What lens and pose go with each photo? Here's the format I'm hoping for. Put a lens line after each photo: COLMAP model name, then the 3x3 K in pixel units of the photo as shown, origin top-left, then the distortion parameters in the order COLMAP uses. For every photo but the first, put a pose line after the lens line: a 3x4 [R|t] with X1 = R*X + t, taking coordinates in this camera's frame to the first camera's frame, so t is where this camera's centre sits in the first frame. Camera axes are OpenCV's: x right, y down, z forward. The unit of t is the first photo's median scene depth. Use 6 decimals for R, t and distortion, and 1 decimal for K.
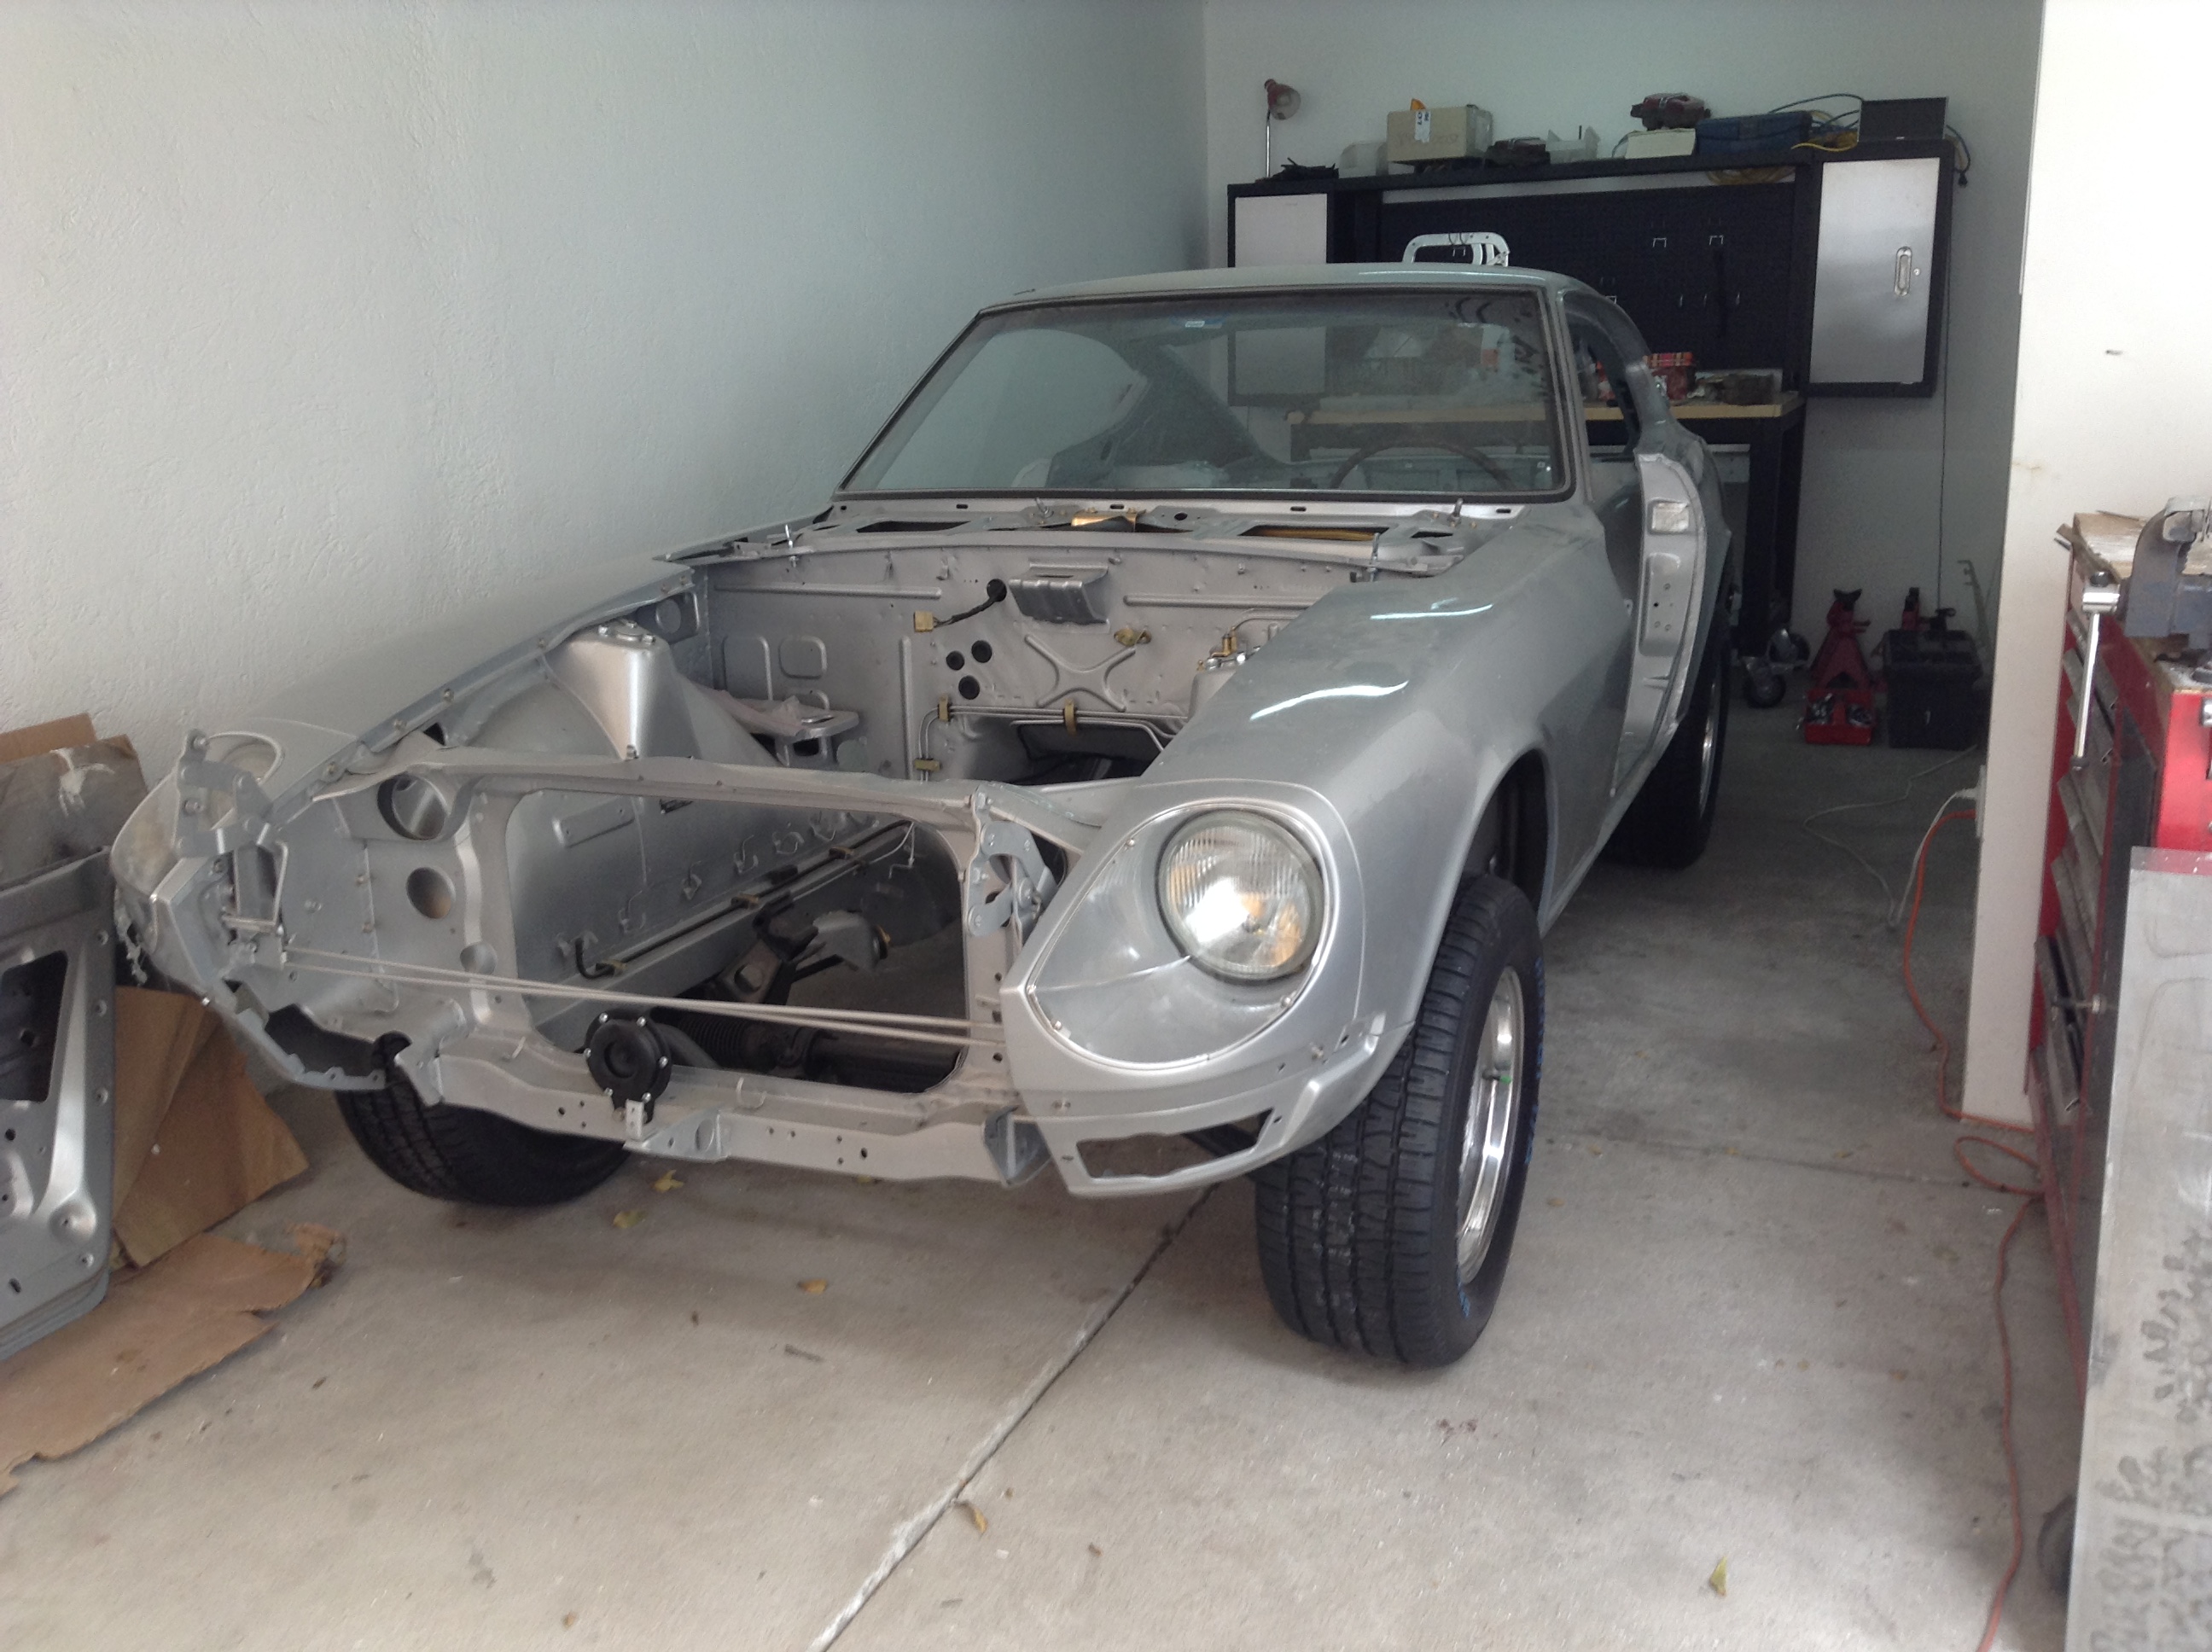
lens RADIAL K [[2099.8, 0, 1090.8], [0, 2099.8, 831.3], [0, 0, 1]] dist [0.023497, 0.000000]
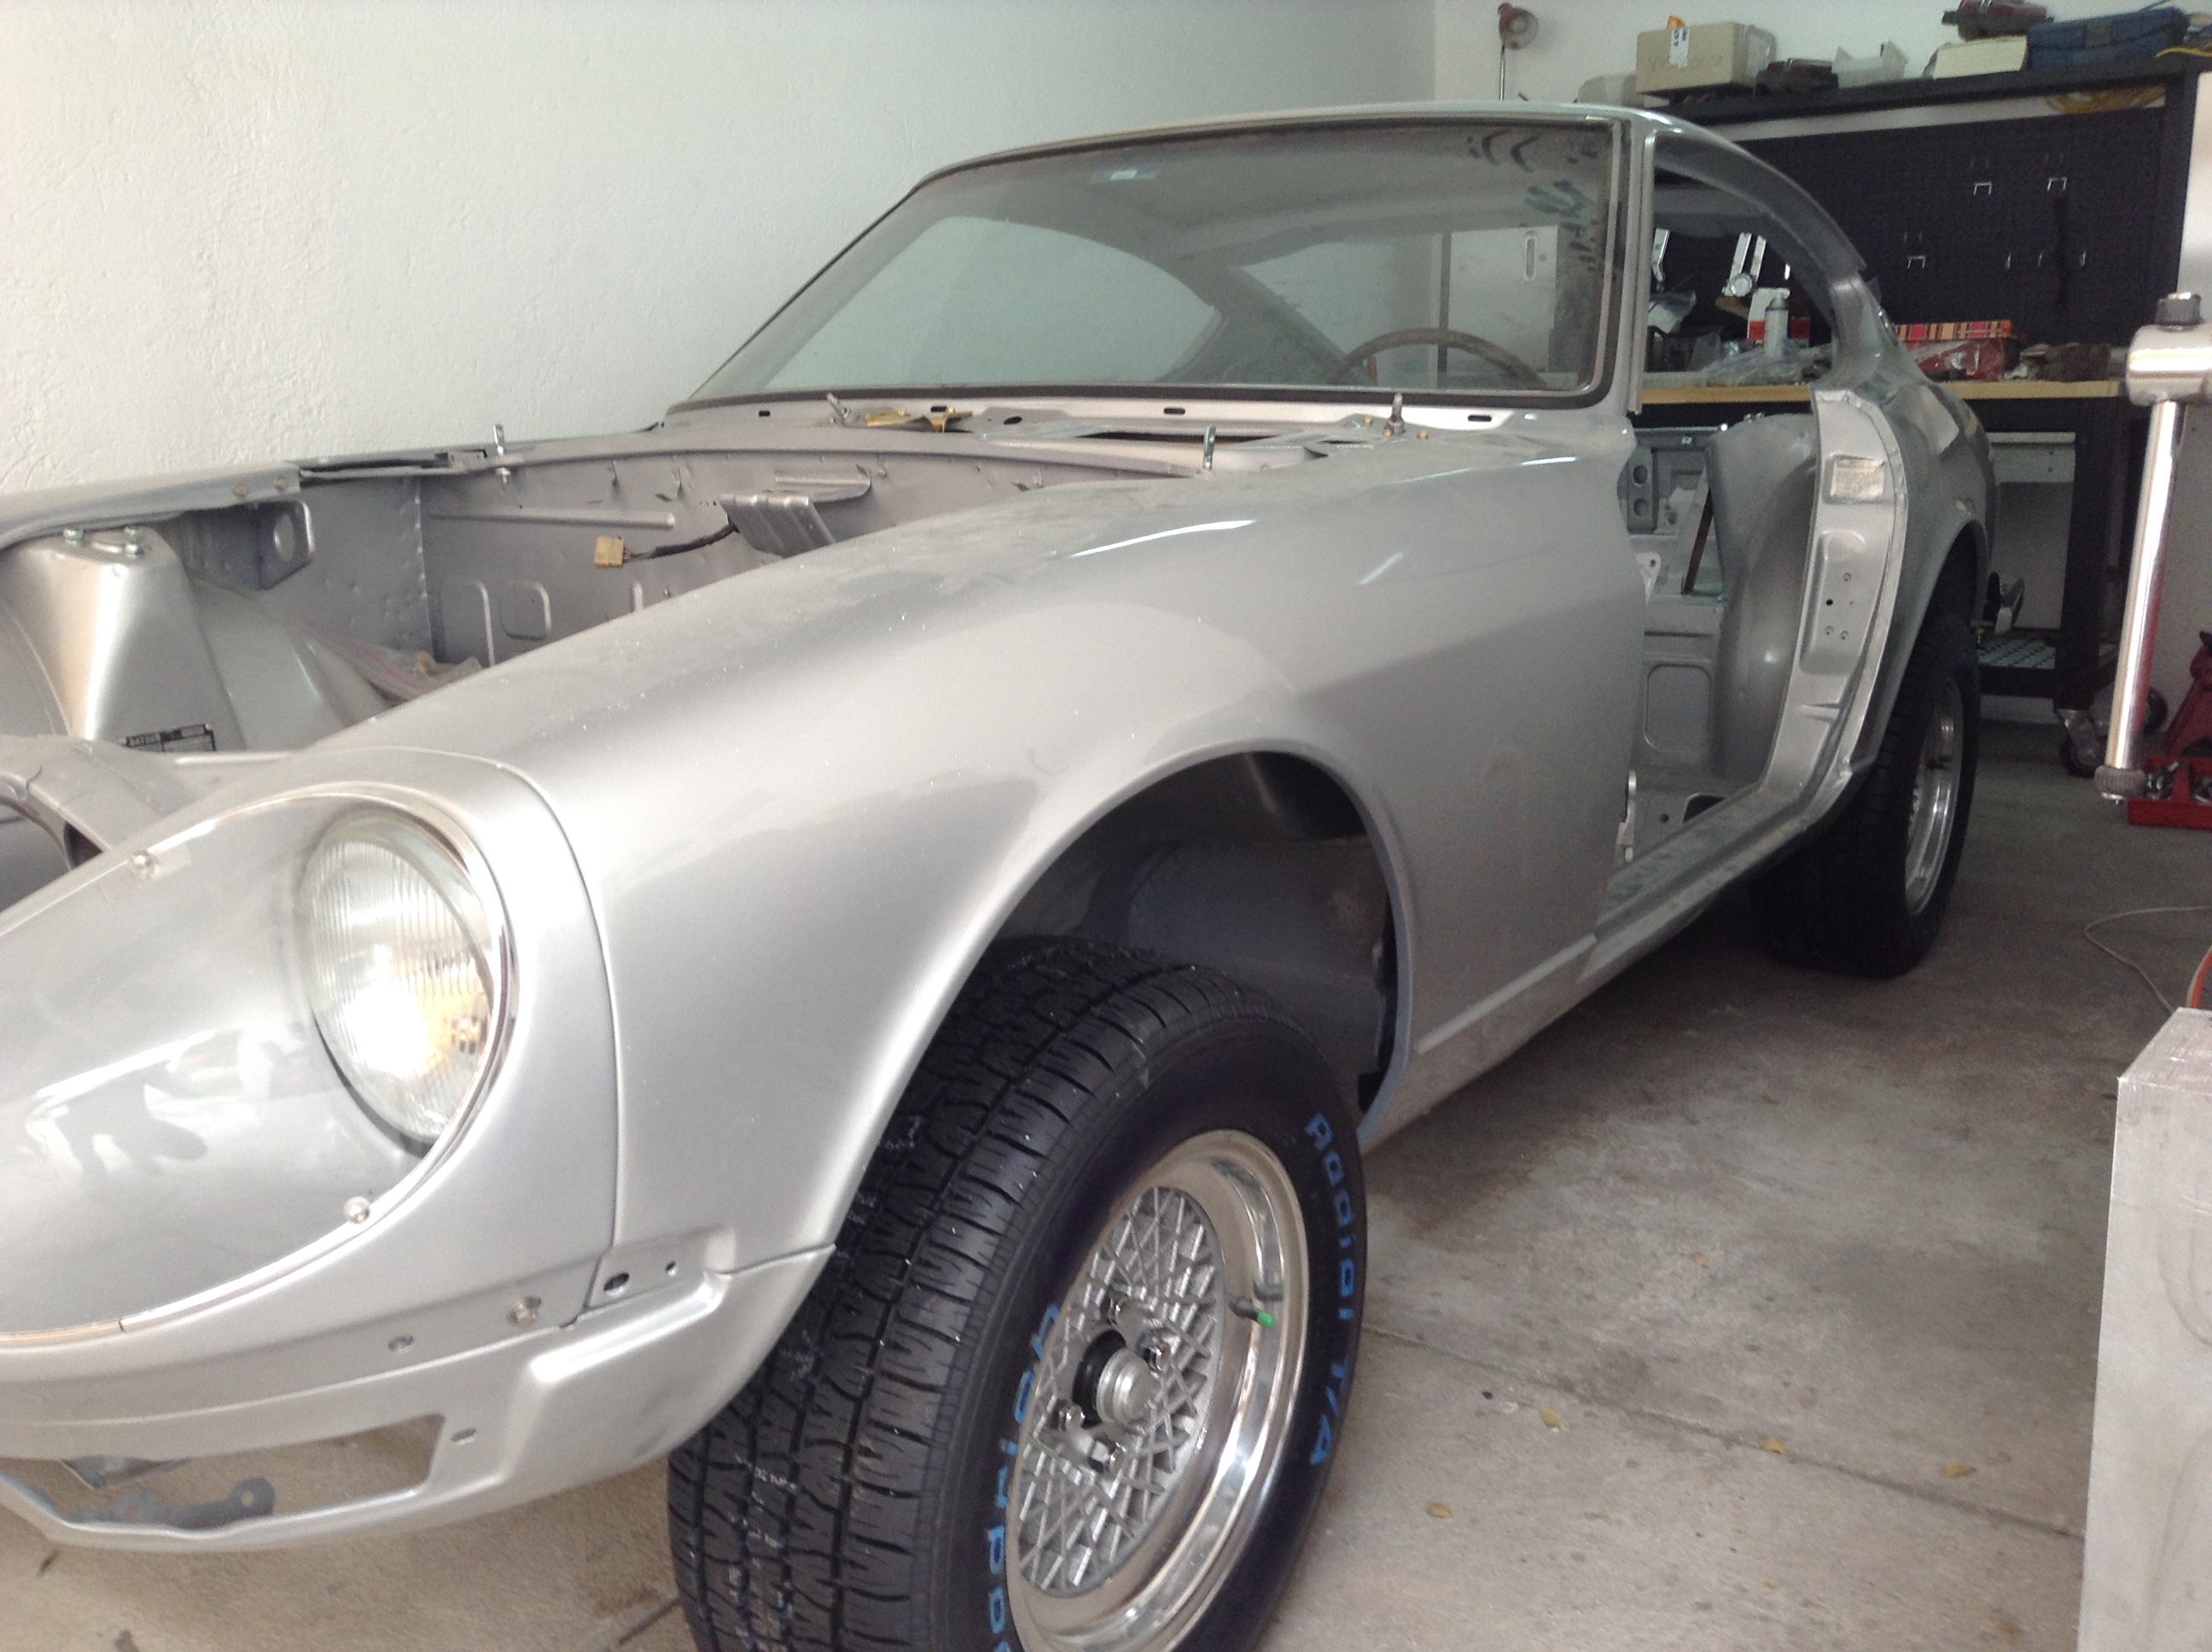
lens RADIAL K [[2099.8, 0, 1118.2], [0, 2099.8, 820.9], [0, 0, 1]] dist [0.023497, 0.000000]
pose [[0.982720, 0.051298, -0.177847, 0.199125], [-0.057087, 0.997988, -0.027585, -0.002003], [0.176074, 0.037261, 0.983671, 0.323975]]
